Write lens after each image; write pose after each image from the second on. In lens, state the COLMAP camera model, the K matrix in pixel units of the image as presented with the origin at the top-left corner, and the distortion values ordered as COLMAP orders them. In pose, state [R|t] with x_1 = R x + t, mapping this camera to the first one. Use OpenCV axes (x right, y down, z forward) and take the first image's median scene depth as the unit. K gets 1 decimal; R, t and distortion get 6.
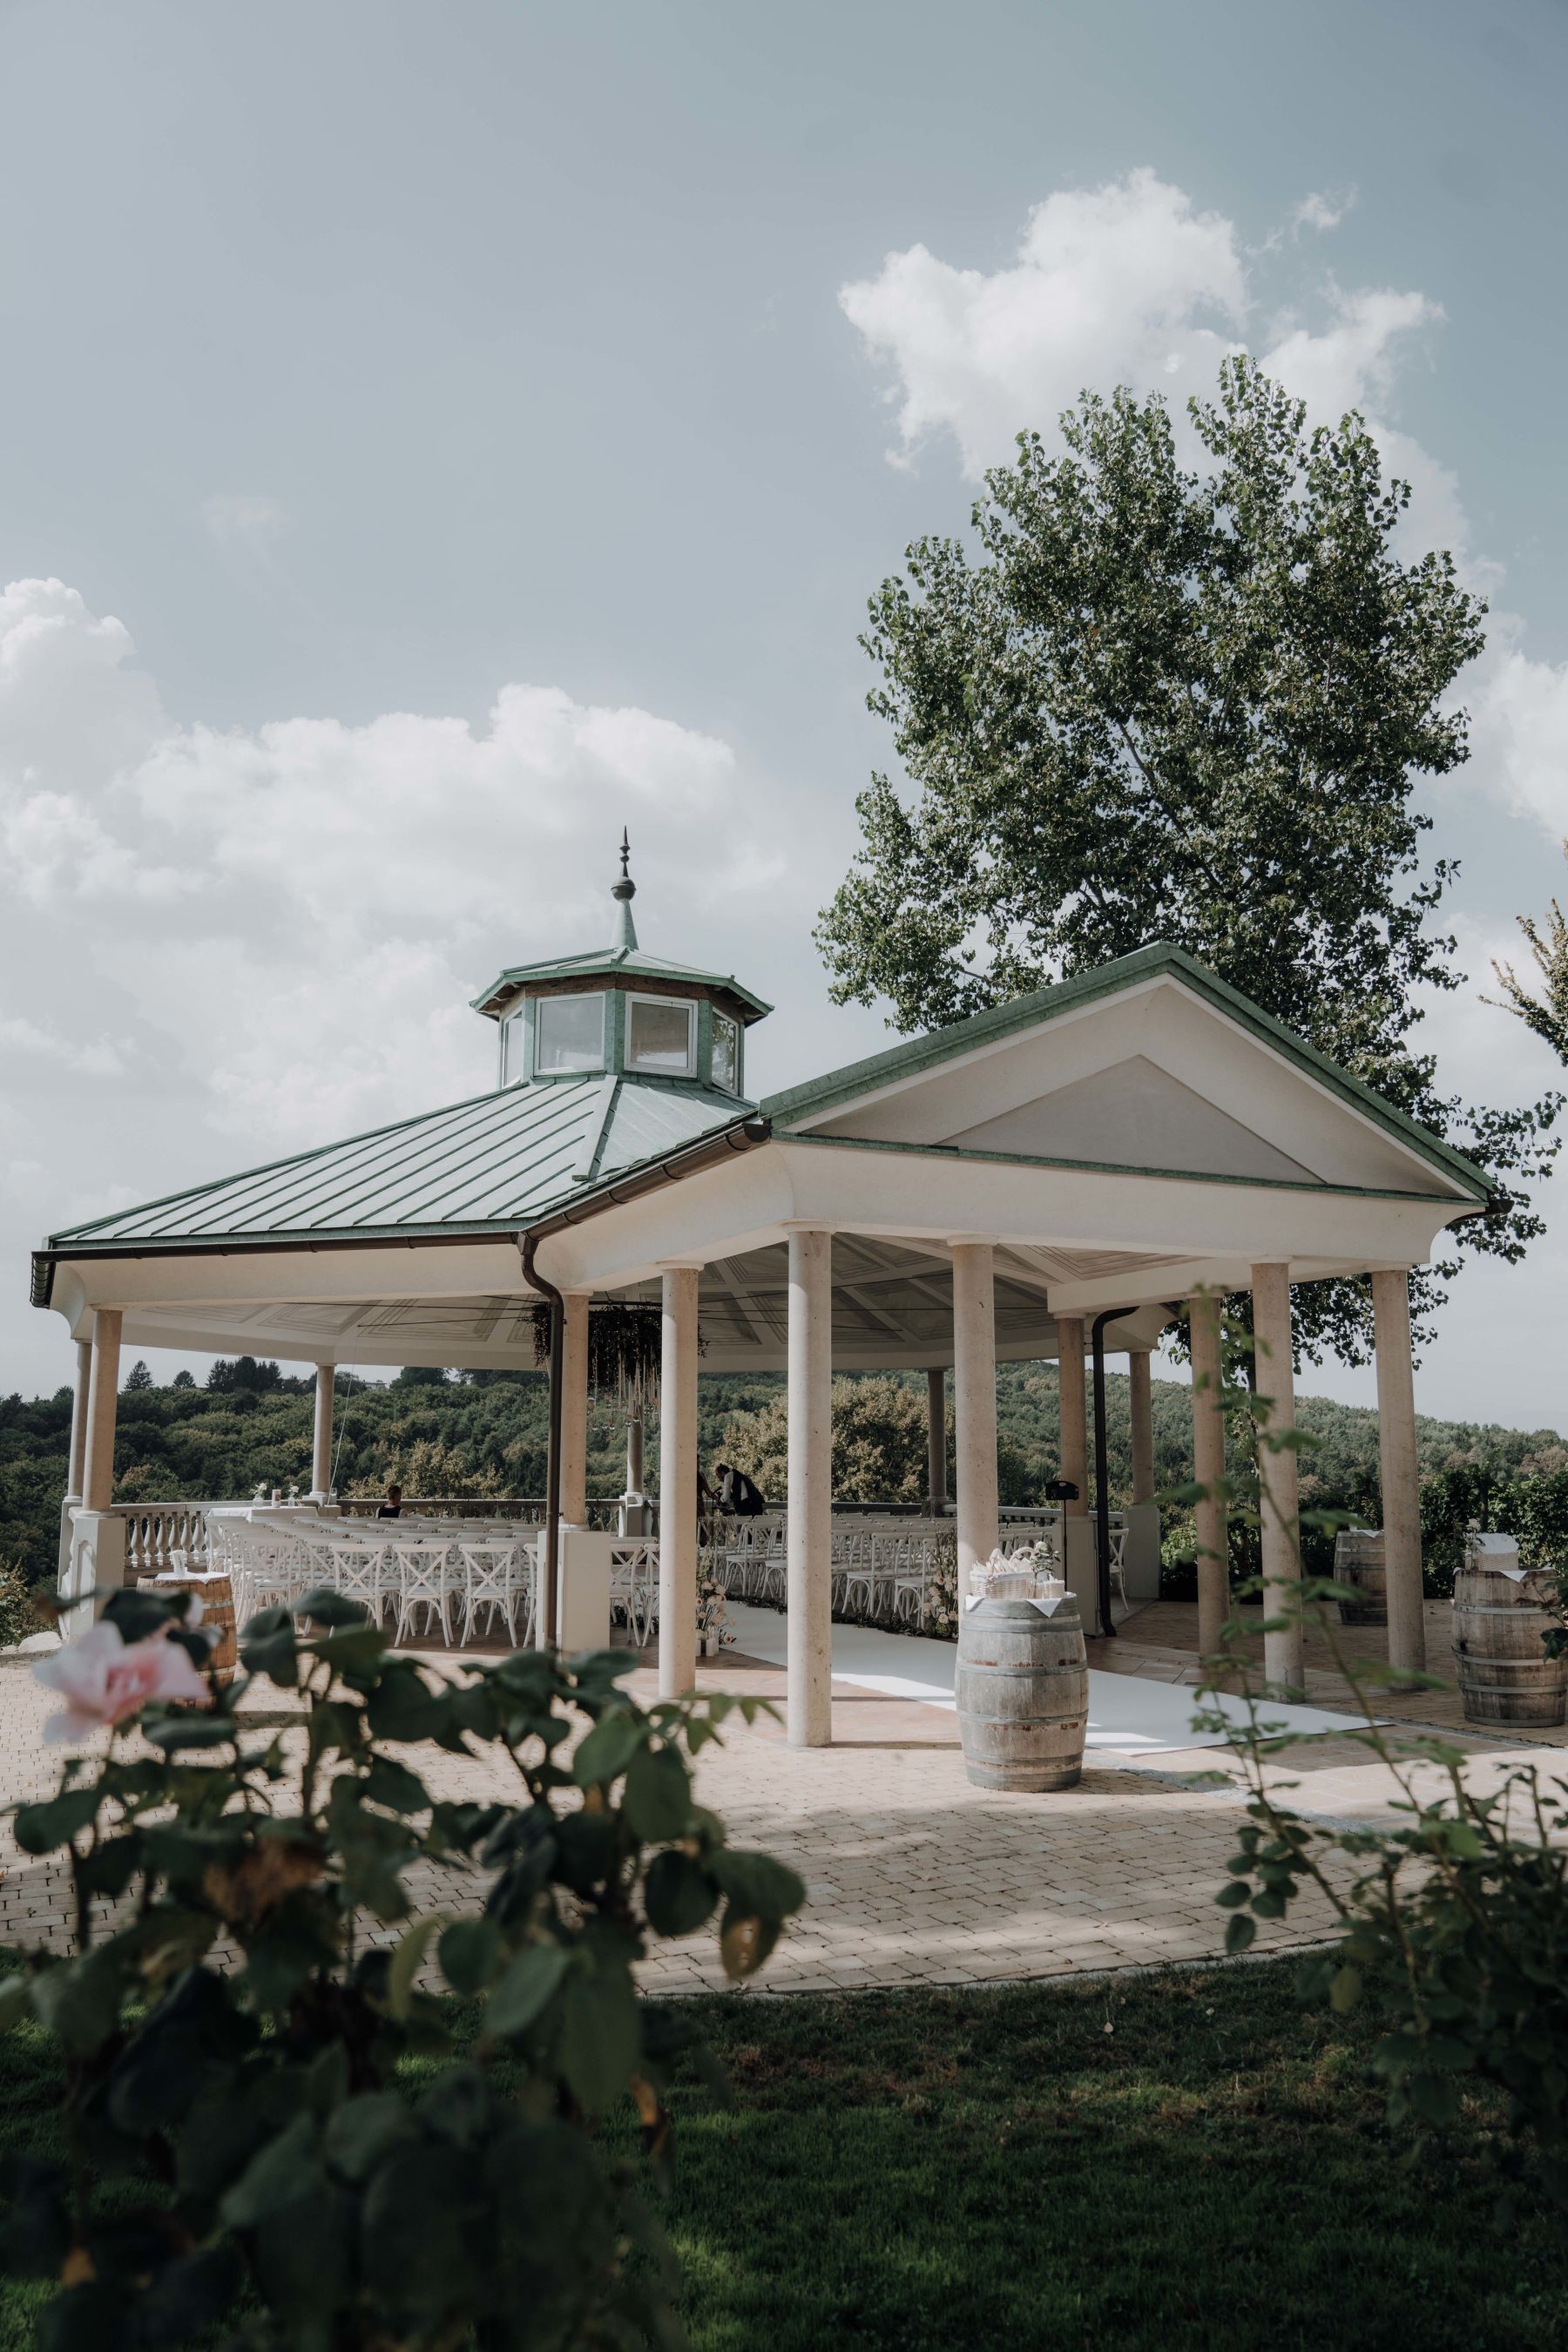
lens RADIAL K [[1641.7, 0, 784.0], [0, 1641.7, 1176.0], [0, 0, 1]] dist [-0.145195, 0.134428]
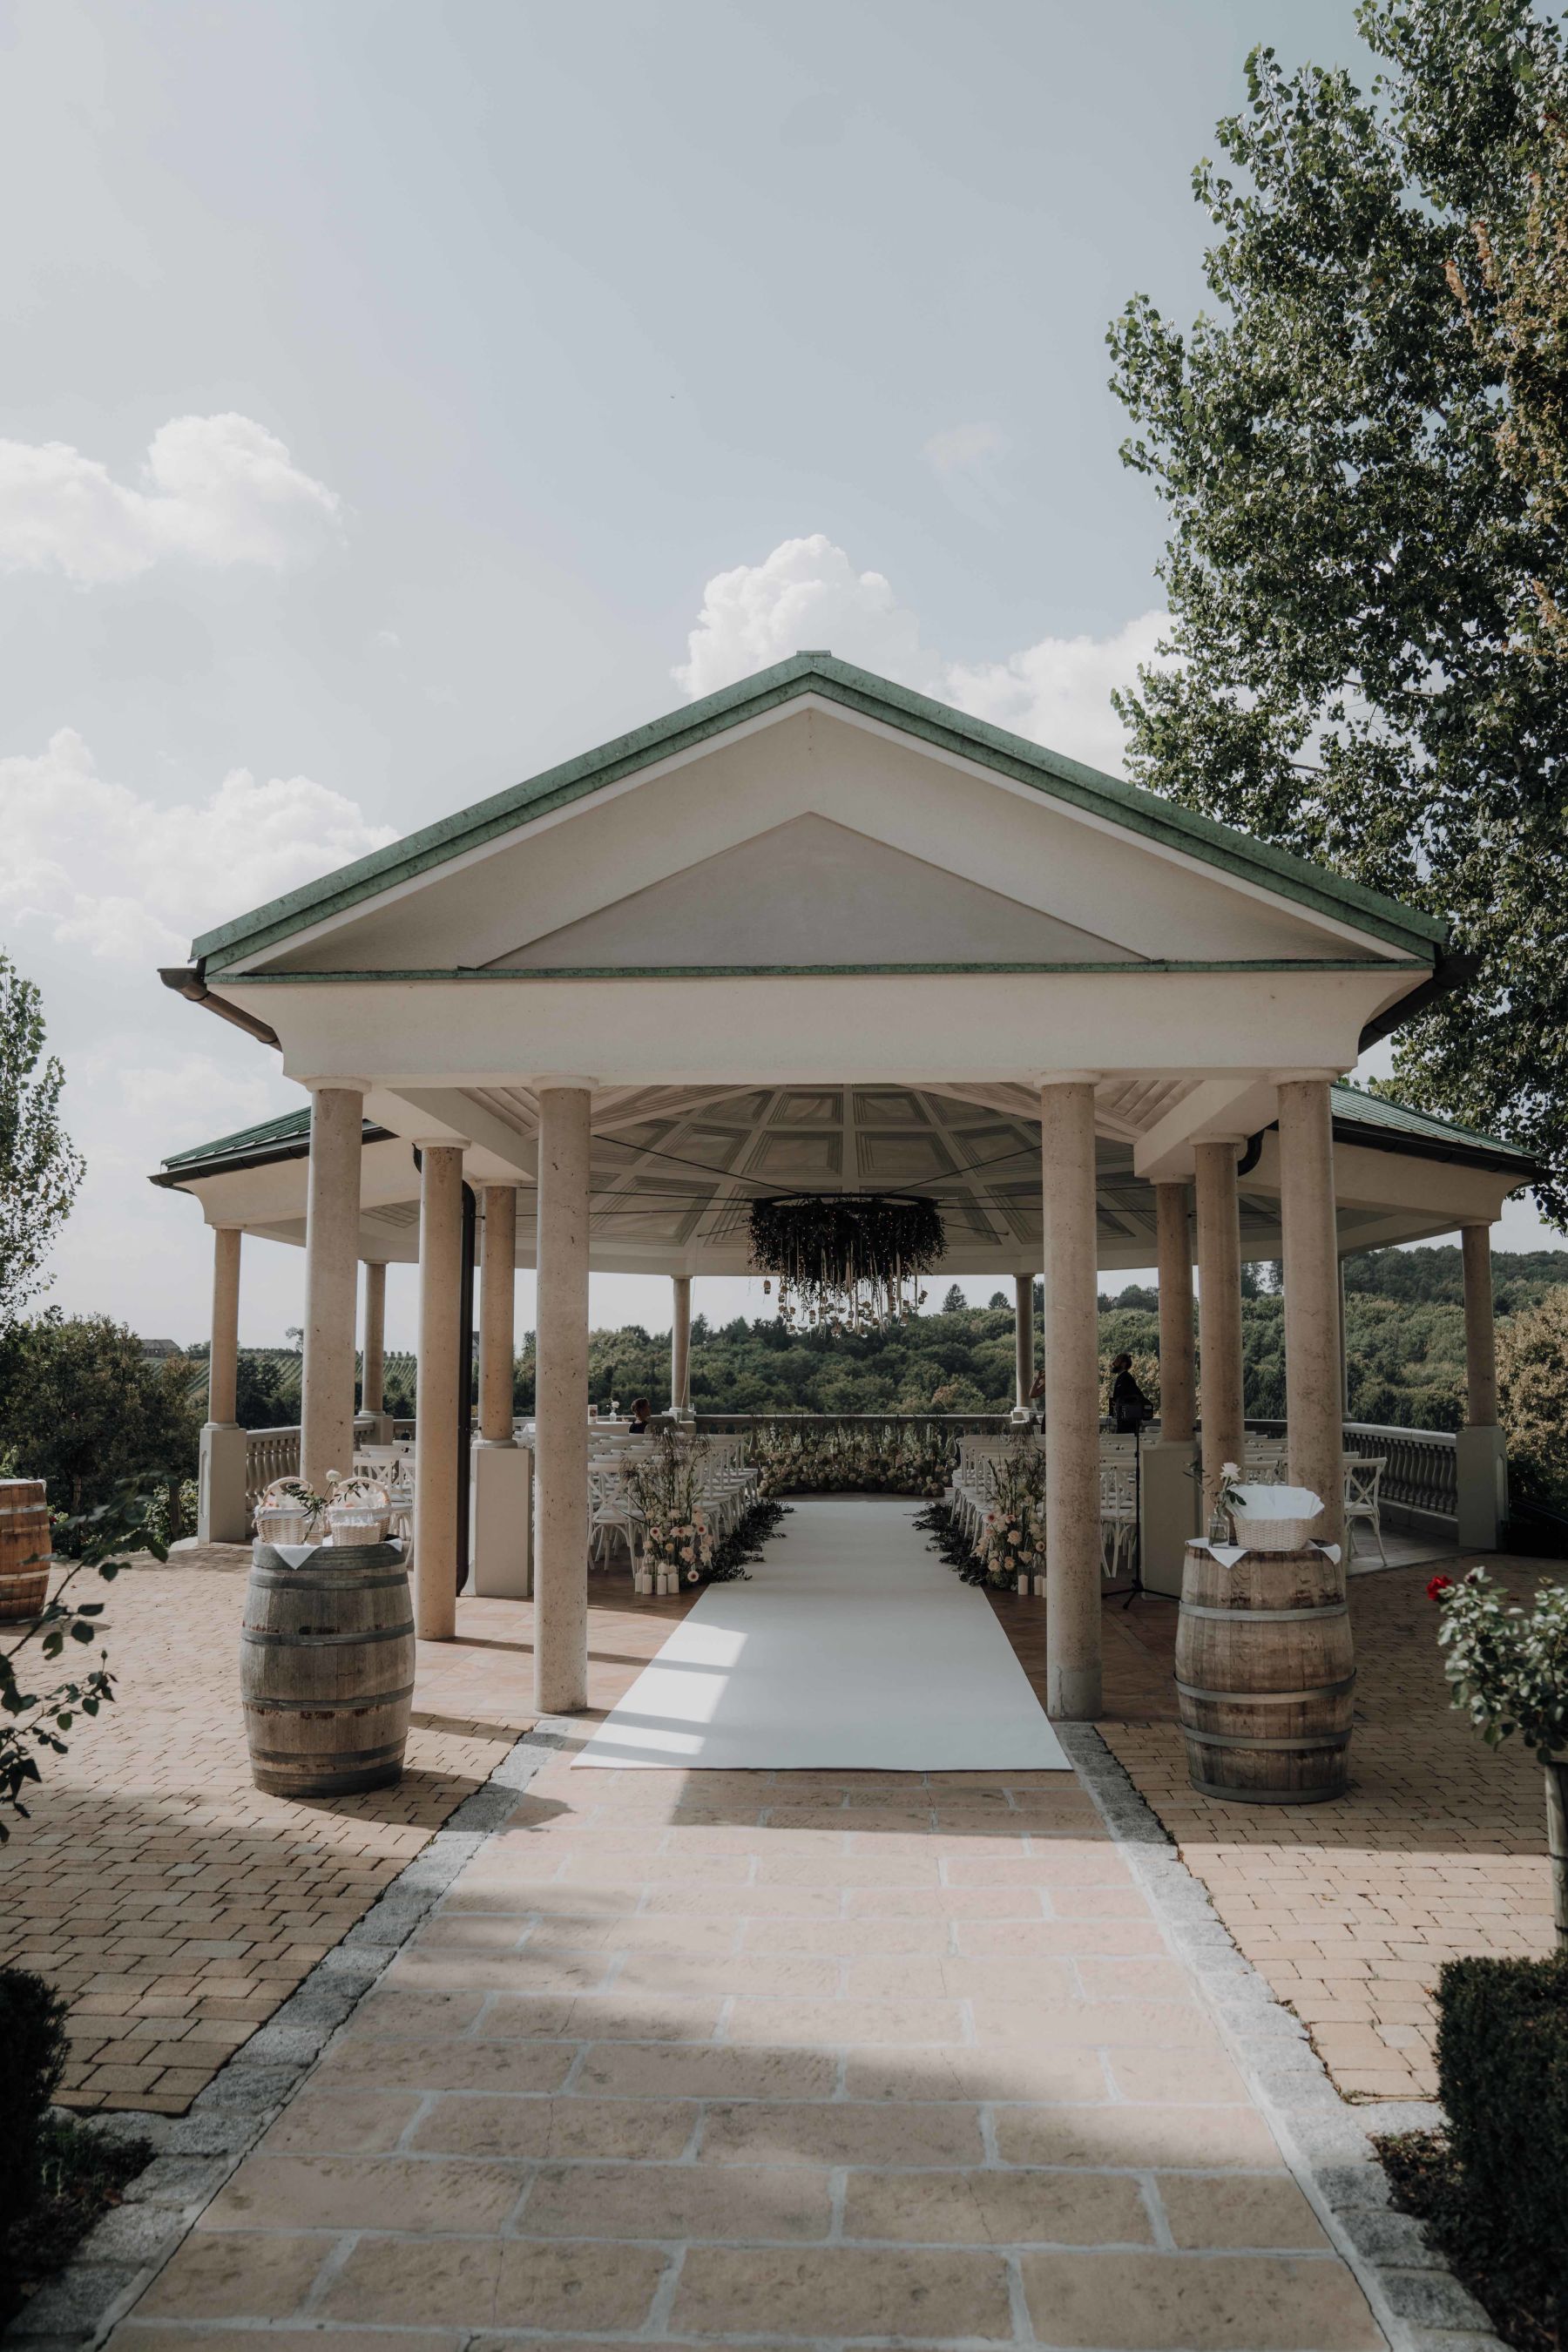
lens RADIAL K [[1669.1, 0, 780.8], [0, 1669.1, 1187.9], [0, 0, 1]] dist [-0.132036, 0.091302]
pose [[0.878283, -0.055085, -0.474958, 0.283985], [0.083699, 0.995716, 0.039293, 0.032275], [0.470759, -0.074264, 0.879131, 0.171970]]
